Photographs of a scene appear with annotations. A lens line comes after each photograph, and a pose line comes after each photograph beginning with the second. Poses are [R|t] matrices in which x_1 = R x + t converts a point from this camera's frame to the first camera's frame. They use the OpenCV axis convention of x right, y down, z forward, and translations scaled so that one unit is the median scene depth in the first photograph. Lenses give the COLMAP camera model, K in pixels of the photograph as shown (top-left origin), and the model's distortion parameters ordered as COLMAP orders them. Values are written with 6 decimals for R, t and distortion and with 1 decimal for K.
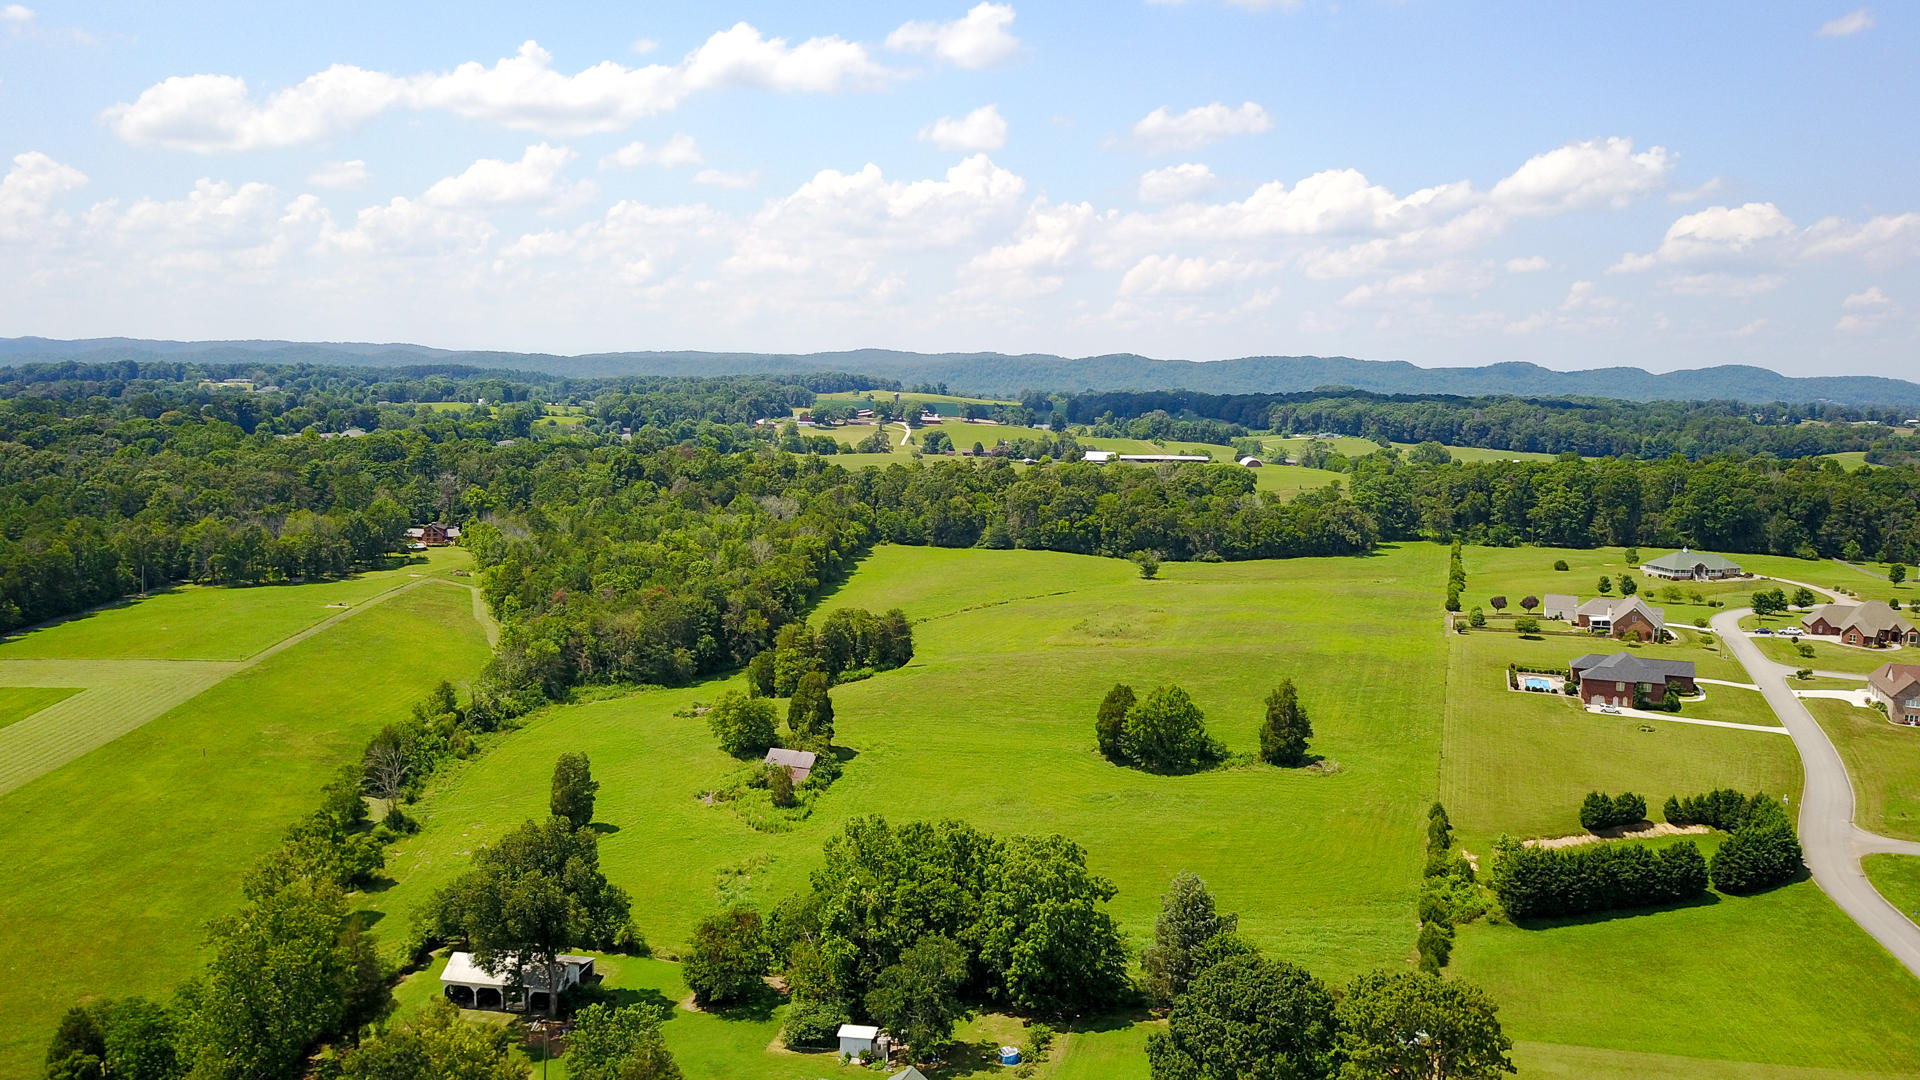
lens RADIAL K [[1504.0, 0, 952.7], [0, 1504.0, 536.7], [0, 0, 1]] dist [0.008464, -0.007444]
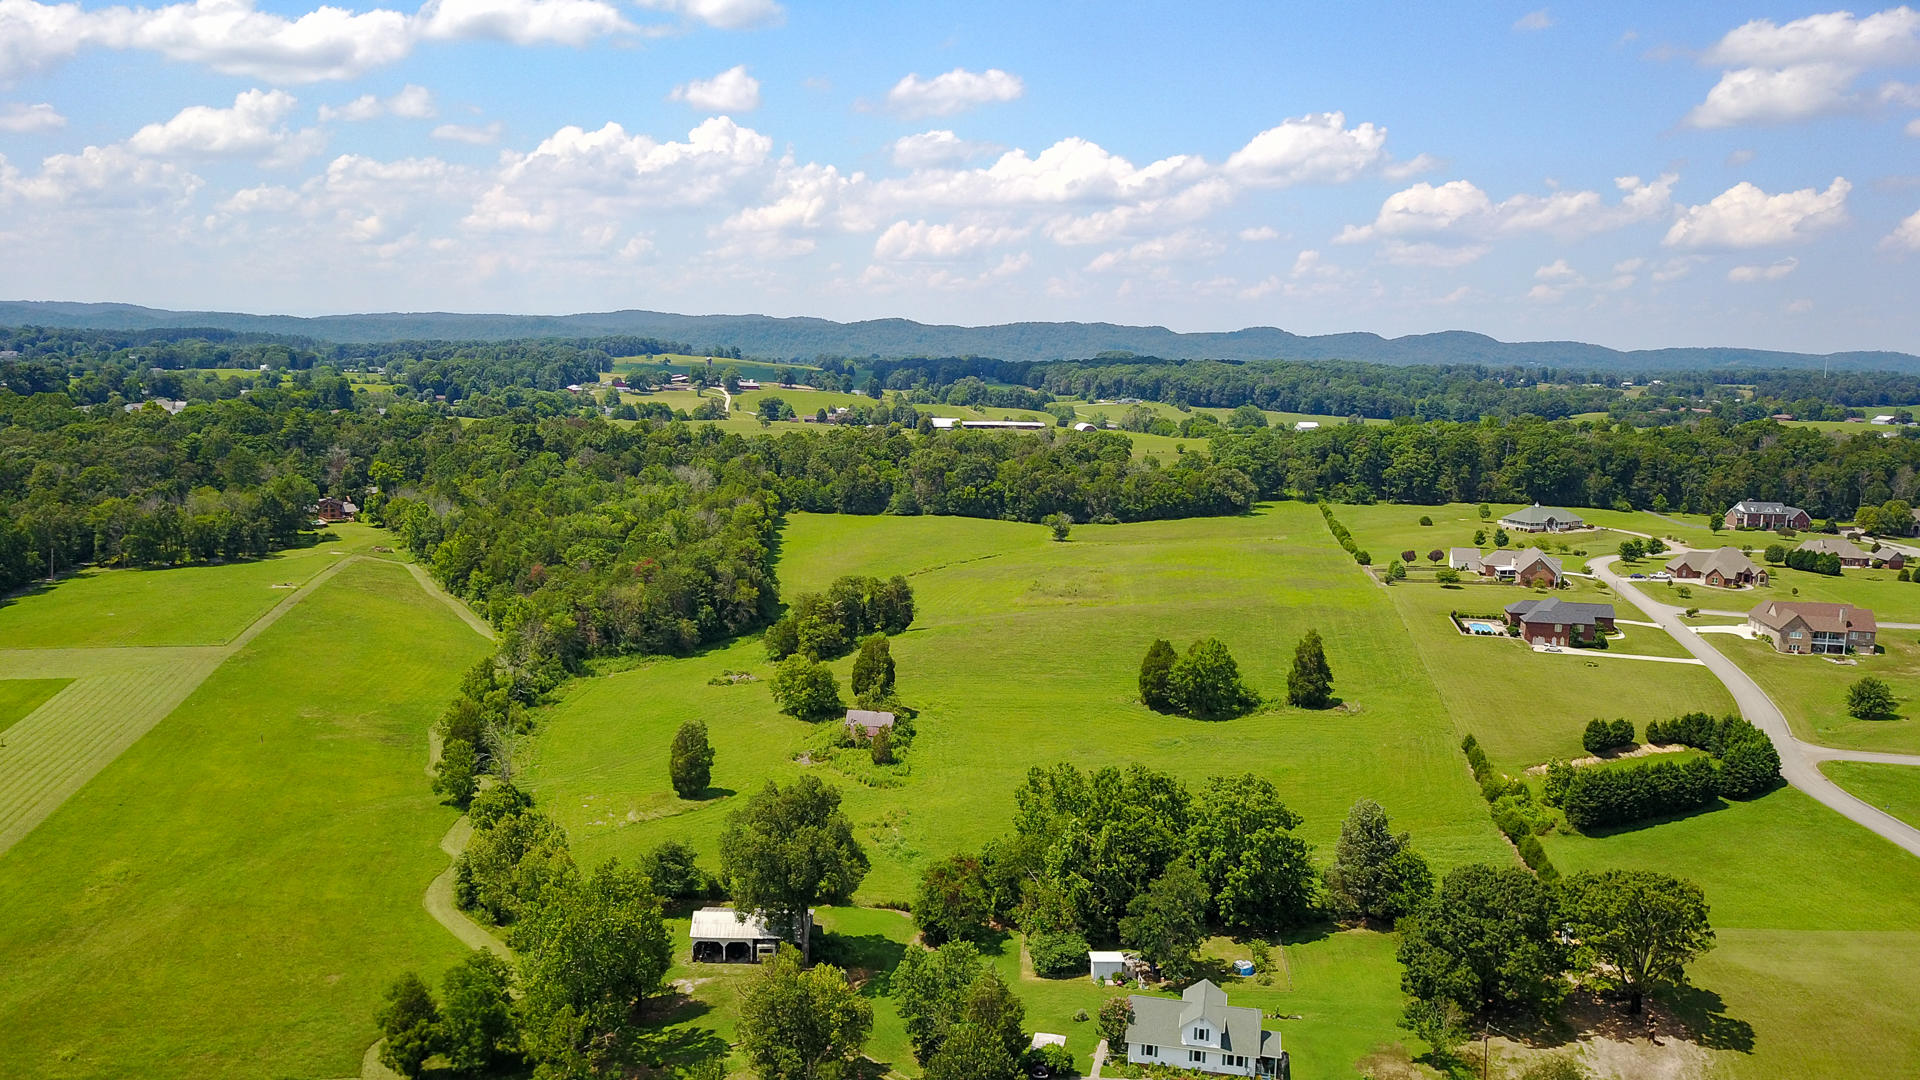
lens RADIAL K [[1504.0, 0, 952.7], [0, 1504.0, 536.7], [0, 0, 1]] dist [0.008464, -0.007444]
pose [[0.985728, -0.019941, 0.167164, -0.120645], [0.015869, 0.999545, 0.025658, -0.003137], [-0.167599, -0.022639, 0.985595, -0.021301]]
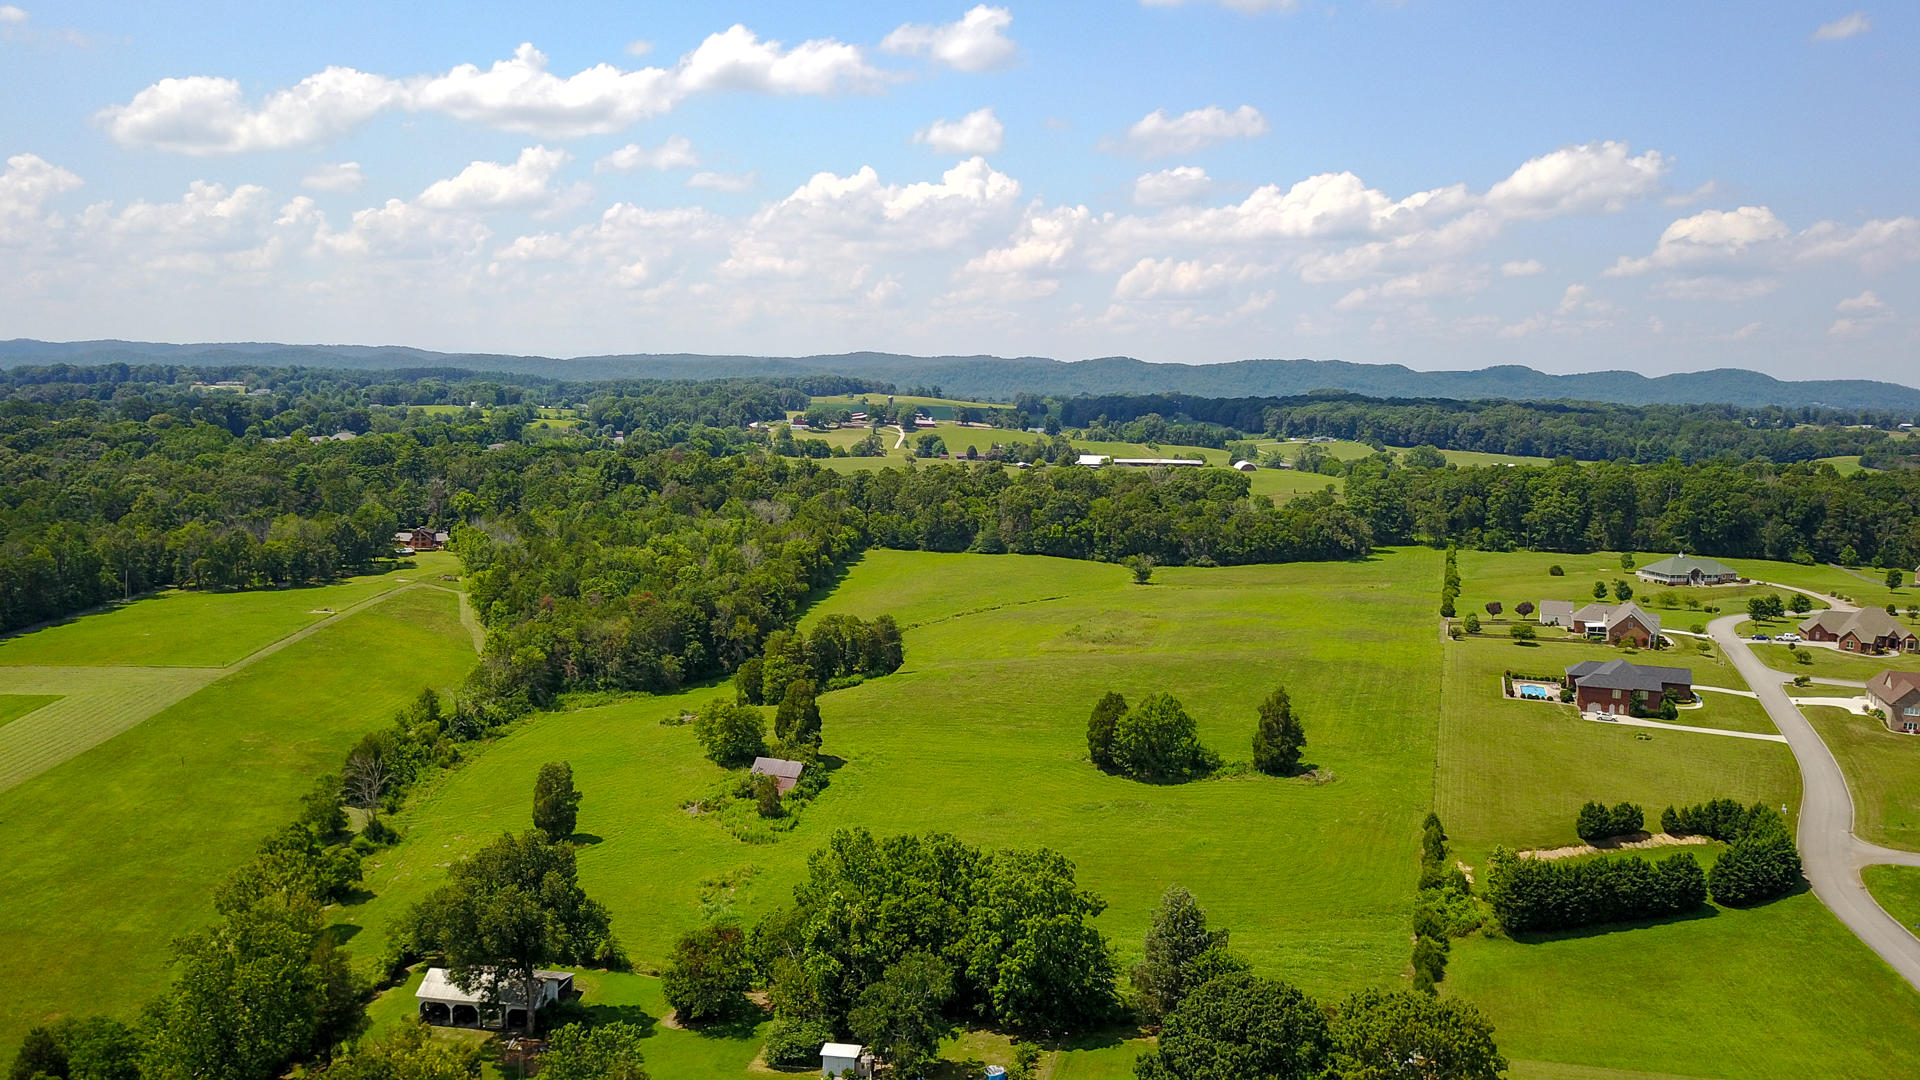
lens RADIAL K [[1504.0, 0, 952.7], [0, 1504.0, 536.7], [0, 0, 1]] dist [0.008464, -0.007444]
pose [[0.999995, 0.000402, 0.003081, 0.002224], [-0.000396, 0.999998, -0.001941, -0.001175], [-0.003082, 0.001939, 0.999993, 0.006747]]
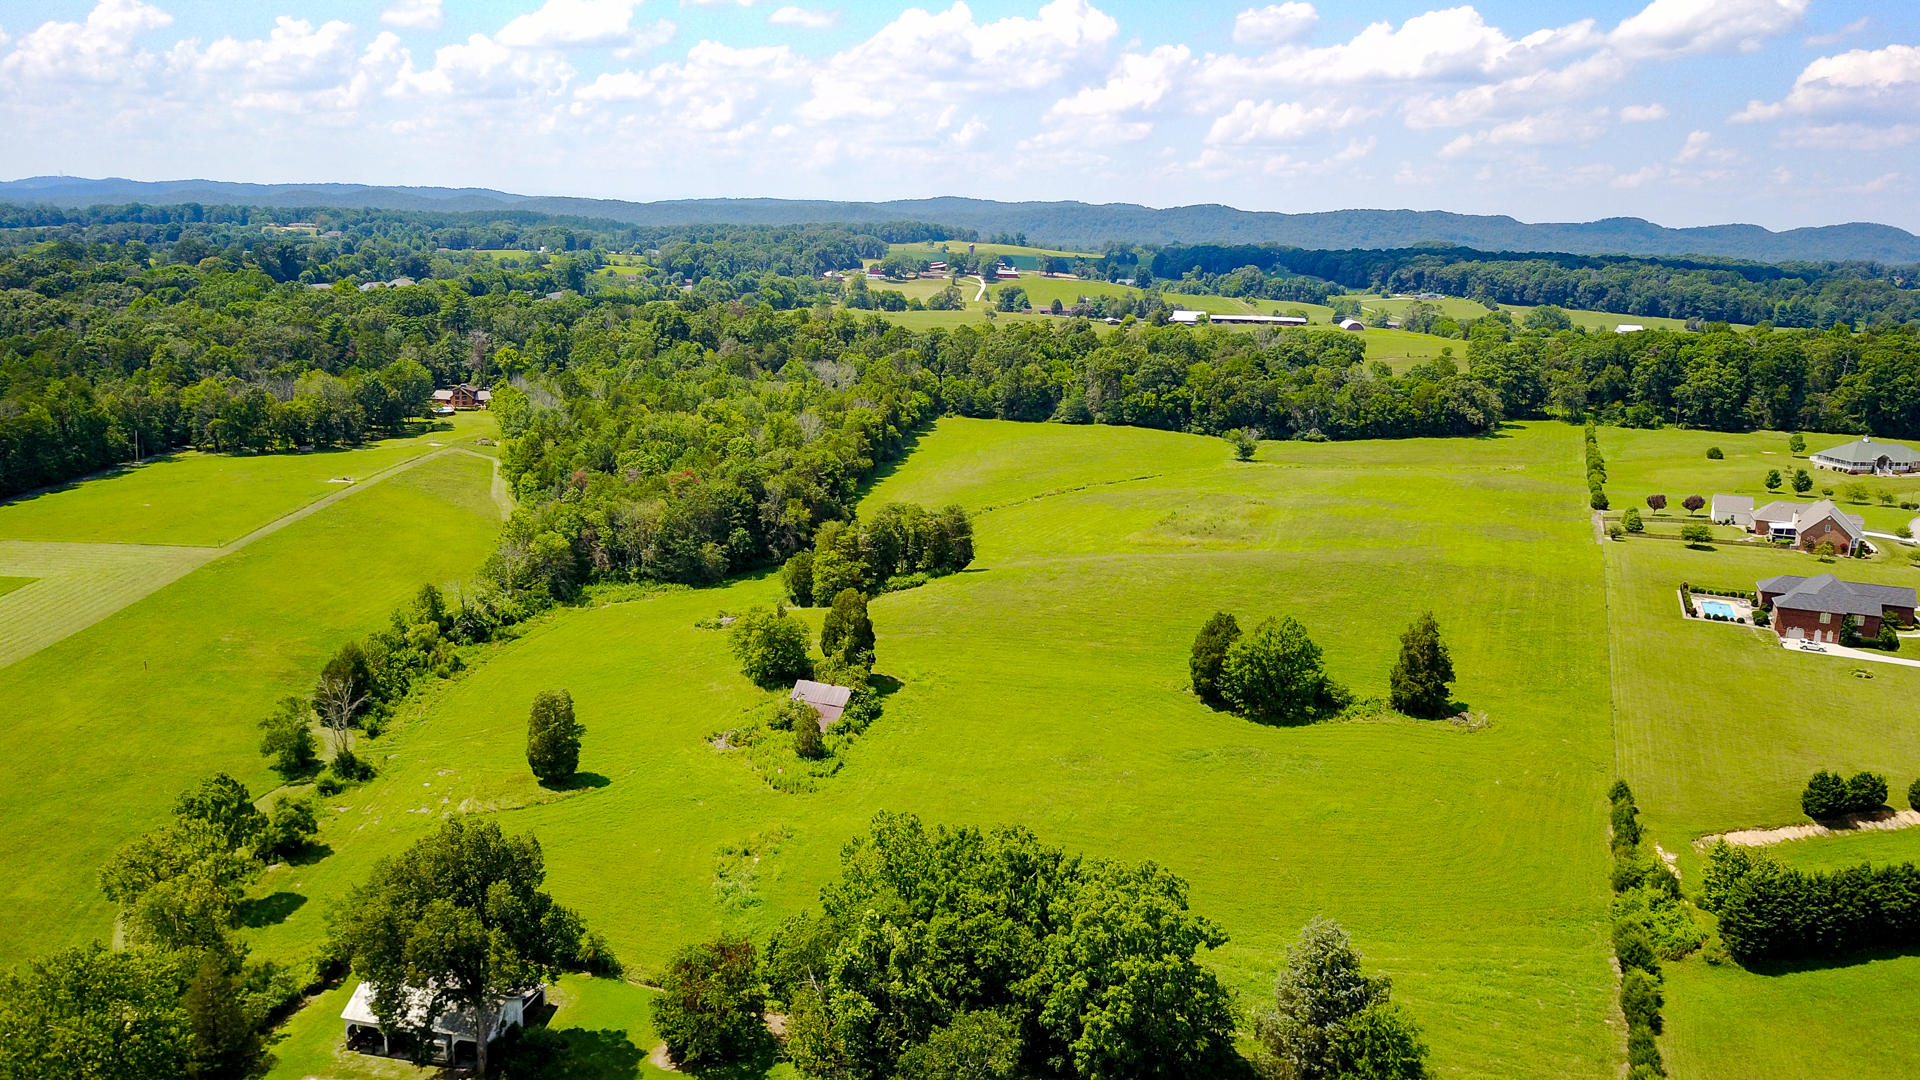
lens RADIAL K [[1499.7, 0, 952.1], [0, 1499.7, 535.6], [0, 0, 1]] dist [-0.001513, 0.011761]
pose [[0.998549, 0.020092, -0.049968, 0.002454], [-0.015157, 0.995144, 0.097260, -0.011814], [0.051680, -0.096362, 0.994004, 0.100260]]
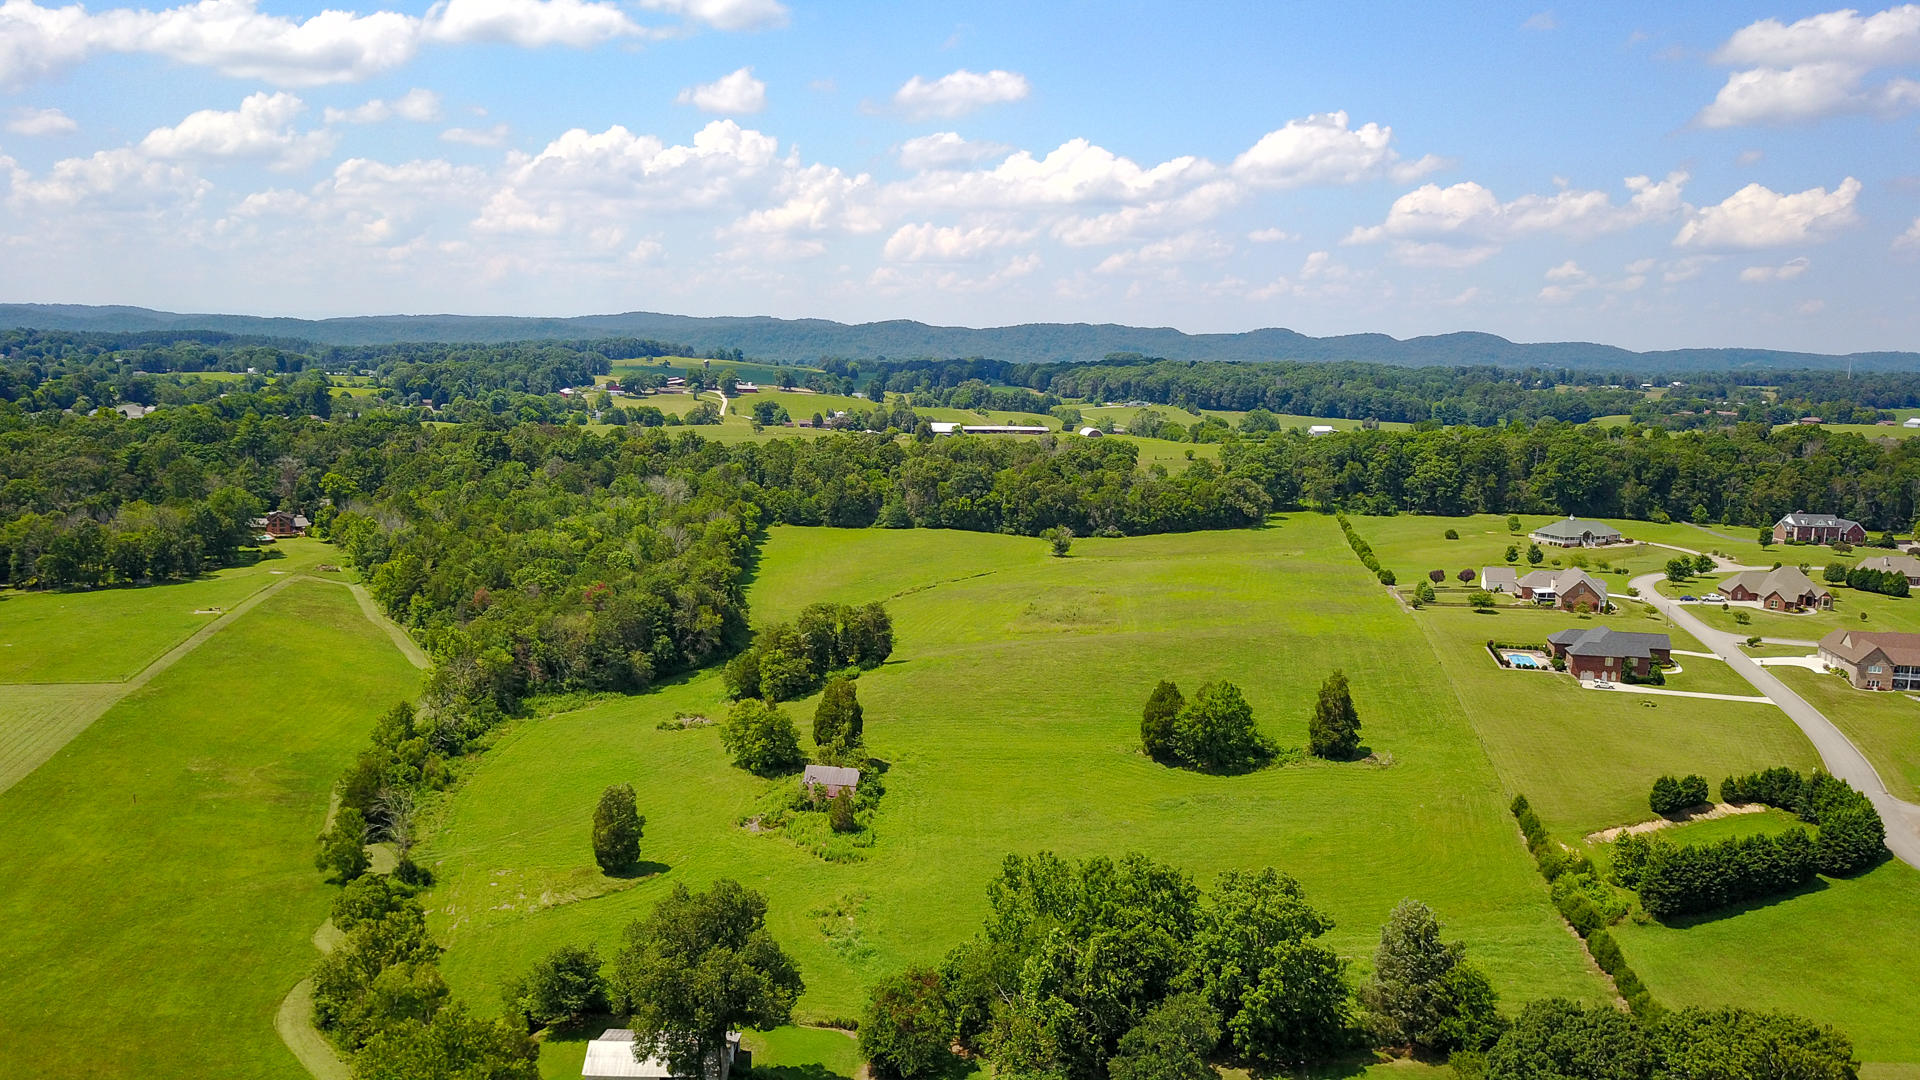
lens RADIAL K [[1499.7, 0, 952.1], [0, 1499.7, 535.6], [0, 0, 1]] dist [-0.001513, 0.011761]
pose [[0.986969, -0.020136, 0.159646, -0.096202], [0.016461, 0.999569, 0.024308, -0.010687], [-0.160067, -0.021363, 0.986875, 0.048861]]
